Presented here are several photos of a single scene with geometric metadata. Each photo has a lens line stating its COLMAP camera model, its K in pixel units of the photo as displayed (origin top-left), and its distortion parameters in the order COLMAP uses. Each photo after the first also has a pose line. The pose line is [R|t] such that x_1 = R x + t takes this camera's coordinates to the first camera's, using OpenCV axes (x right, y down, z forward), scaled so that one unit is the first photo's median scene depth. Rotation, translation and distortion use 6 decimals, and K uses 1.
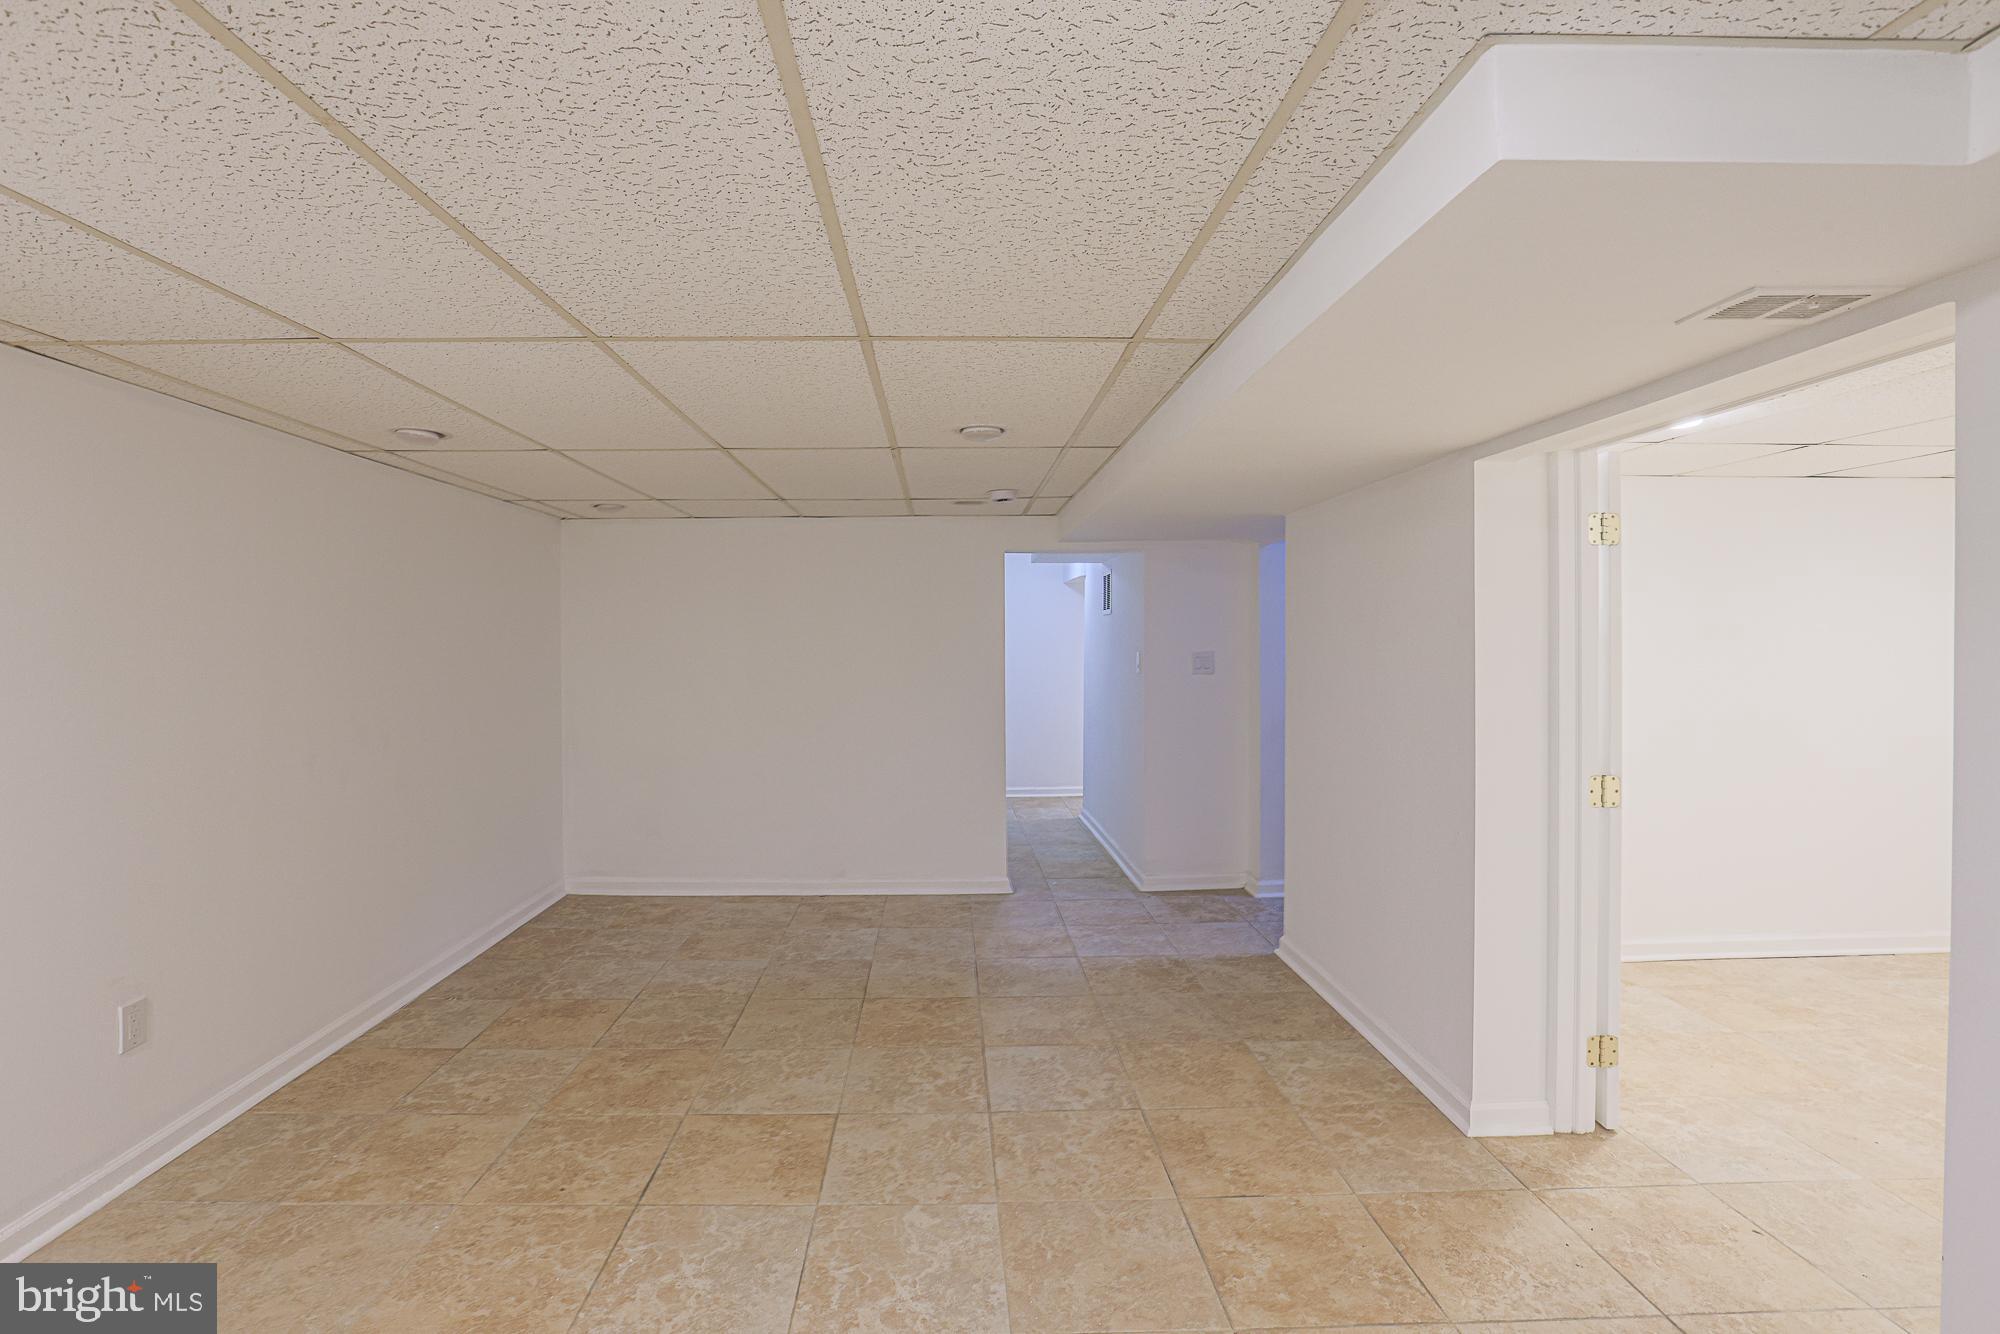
lens RADIAL K [[960.3, 0, 892.7], [0, 960.3, 589.3], [0, 0, 1]] dist [-0.060261, 0.025754]
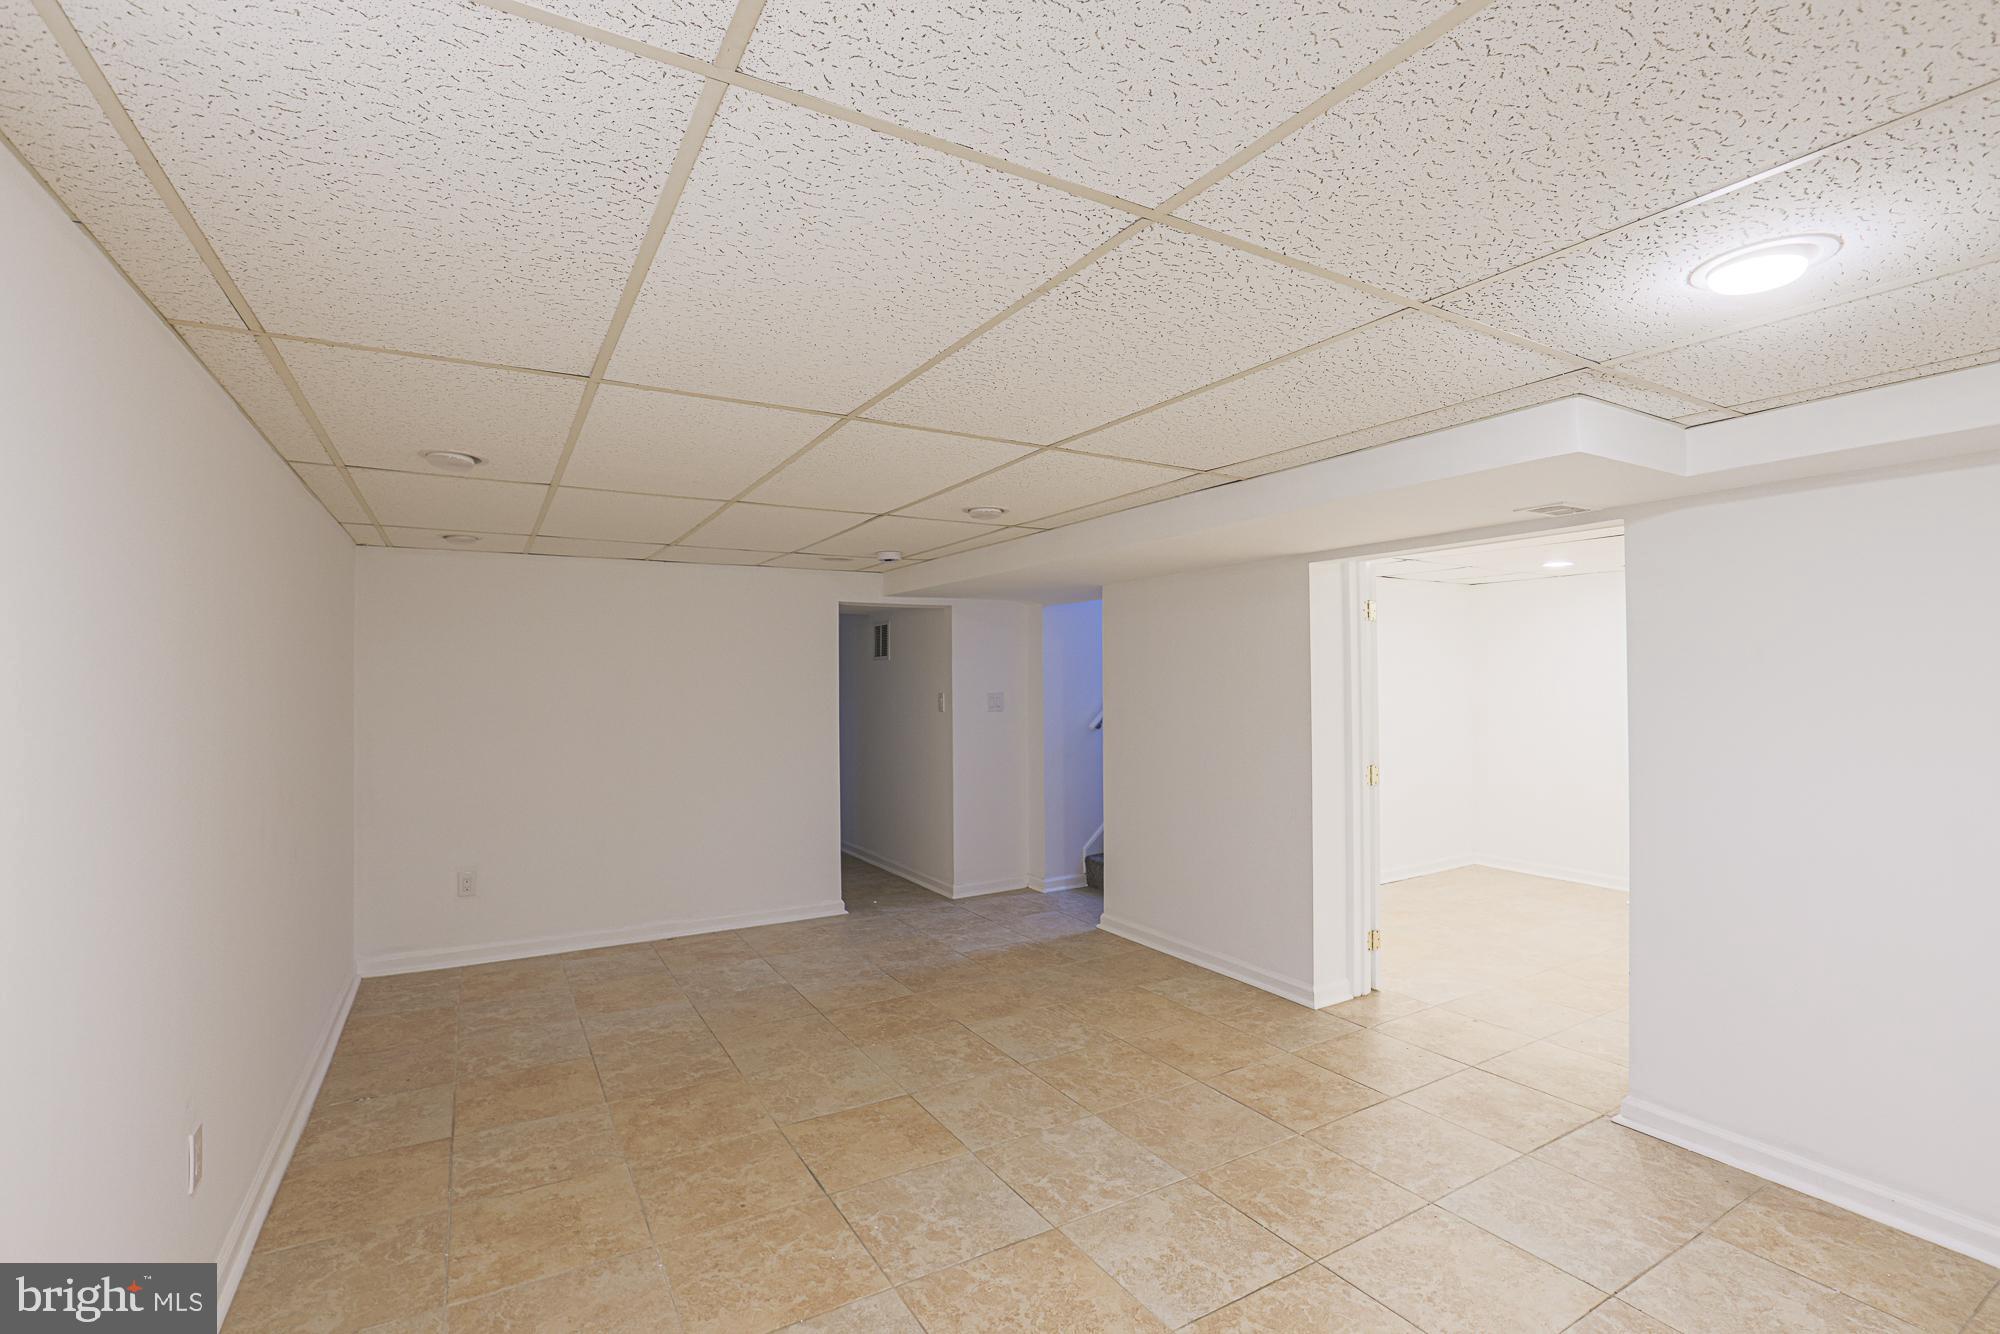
lens RADIAL K [[965.2, 0, 959.1], [0, 965.2, 595.0], [0, 0, 1]] dist [-0.060056, 0.024962]
pose [[0.861841, 0.043108, 0.505343, -0.633928], [-0.022093, 0.998626, -0.047508, 0.001698], [-0.506697, 0.029780, 0.861610, -0.048833]]
